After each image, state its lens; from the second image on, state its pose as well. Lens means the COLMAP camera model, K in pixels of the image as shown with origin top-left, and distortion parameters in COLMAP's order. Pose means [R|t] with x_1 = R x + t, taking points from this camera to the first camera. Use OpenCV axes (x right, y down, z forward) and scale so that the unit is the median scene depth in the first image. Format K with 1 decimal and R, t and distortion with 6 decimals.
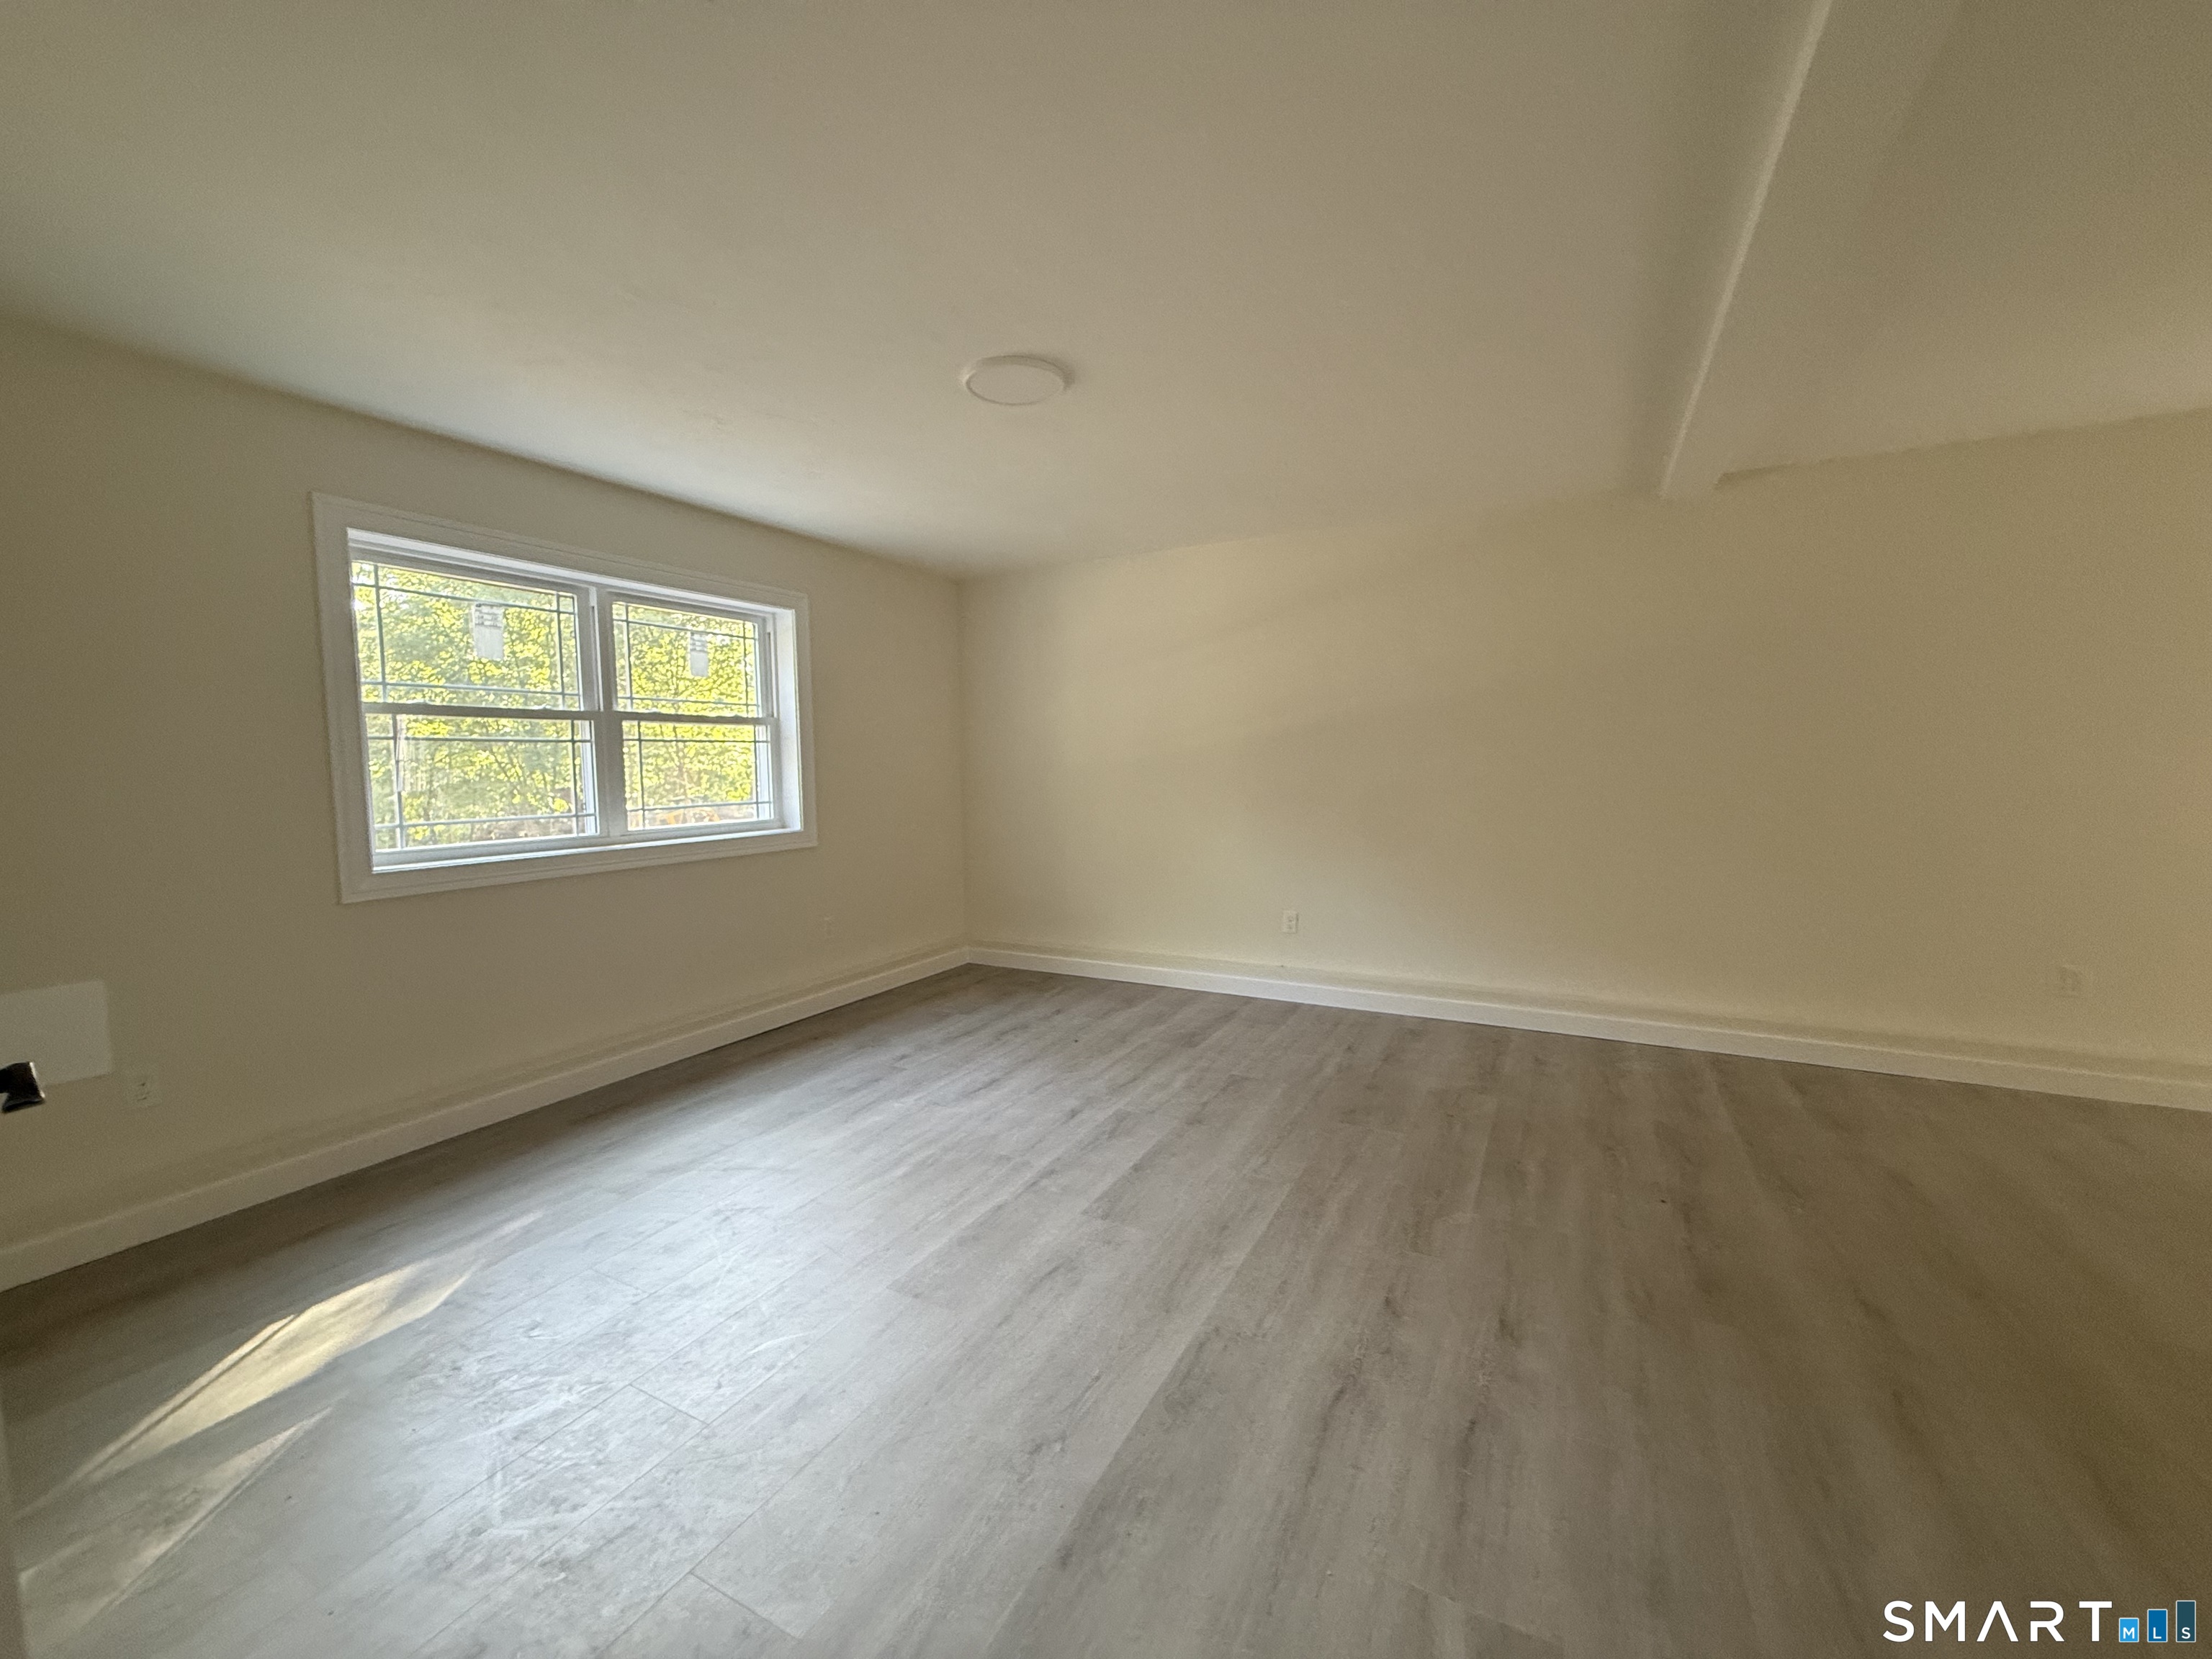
lens RADIAL K [[881.5, 0, 1103.6], [0, 881.5, 829.3], [0, 0, 1]] dist [0.000834, -0.000291]
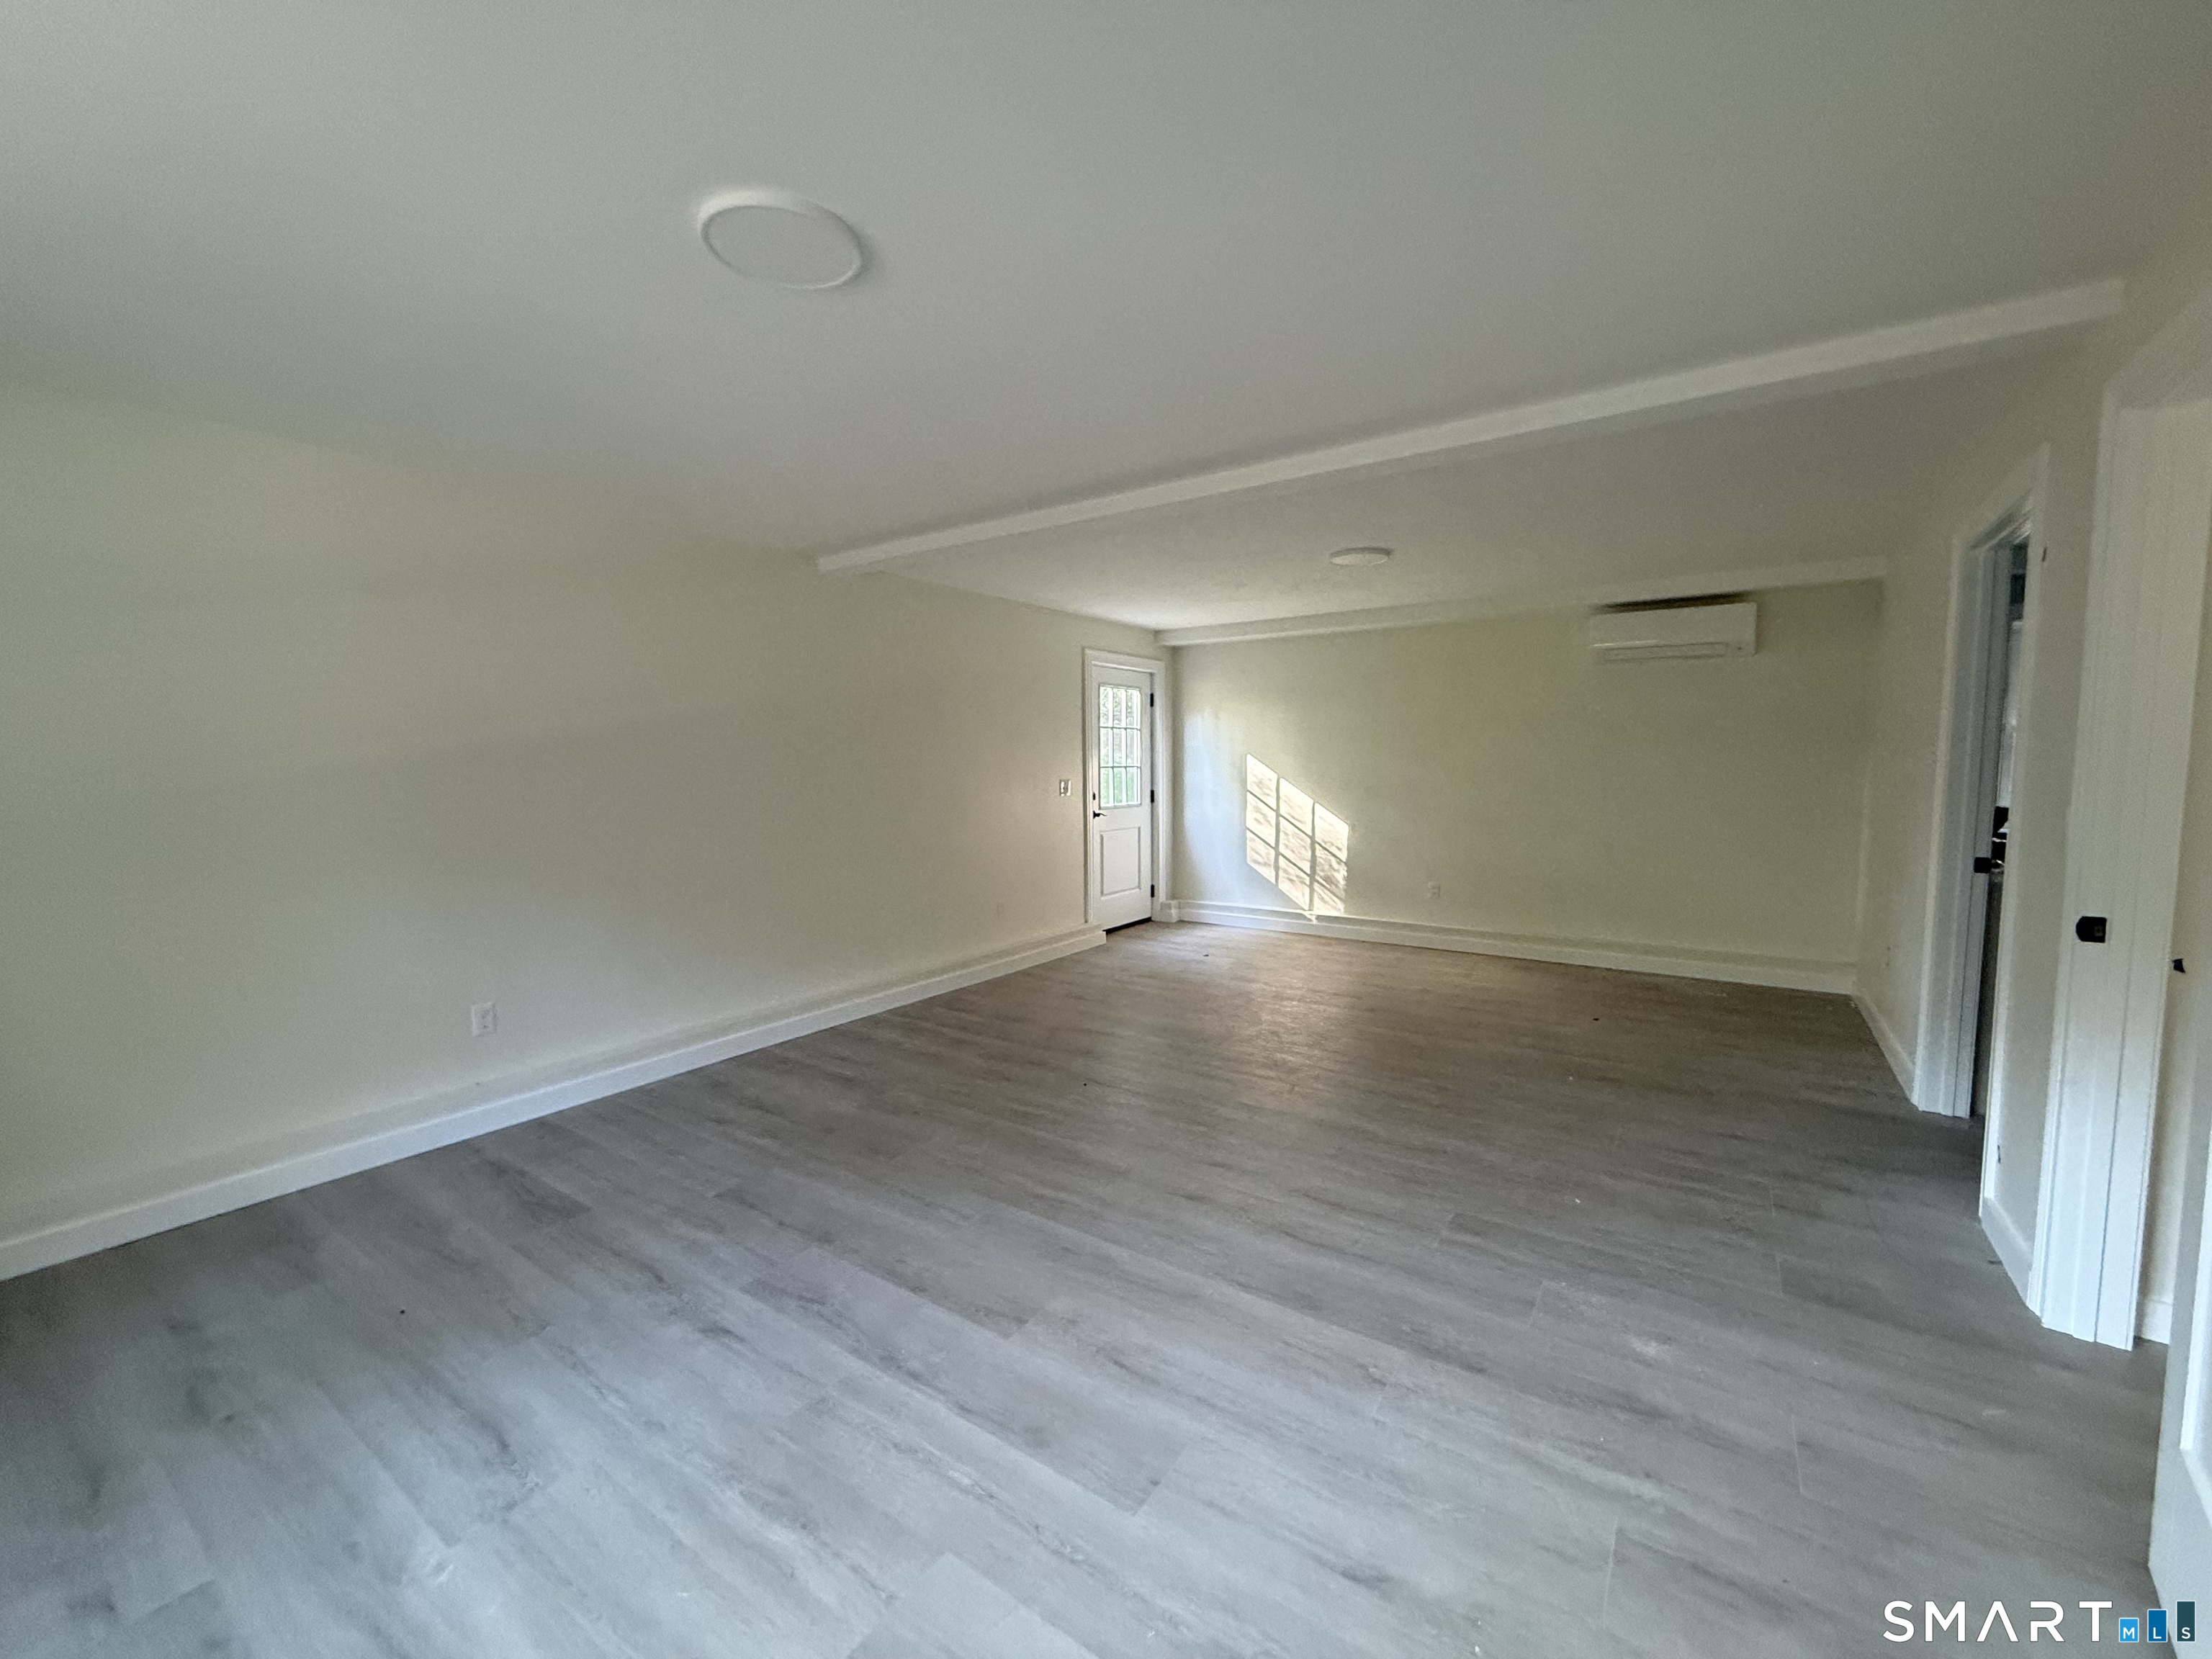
lens RADIAL K [[881.5, 0, 1107.0], [0, 881.5, 824.5], [0, 0, 1]] dist [0.000834, -0.000291]
pose [[0.105876, -0.057555, 0.992712, -0.595309], [0.079477, 0.995619, 0.049247, -0.063251], [-0.991198, 0.073684, 0.109986, 0.559835]]
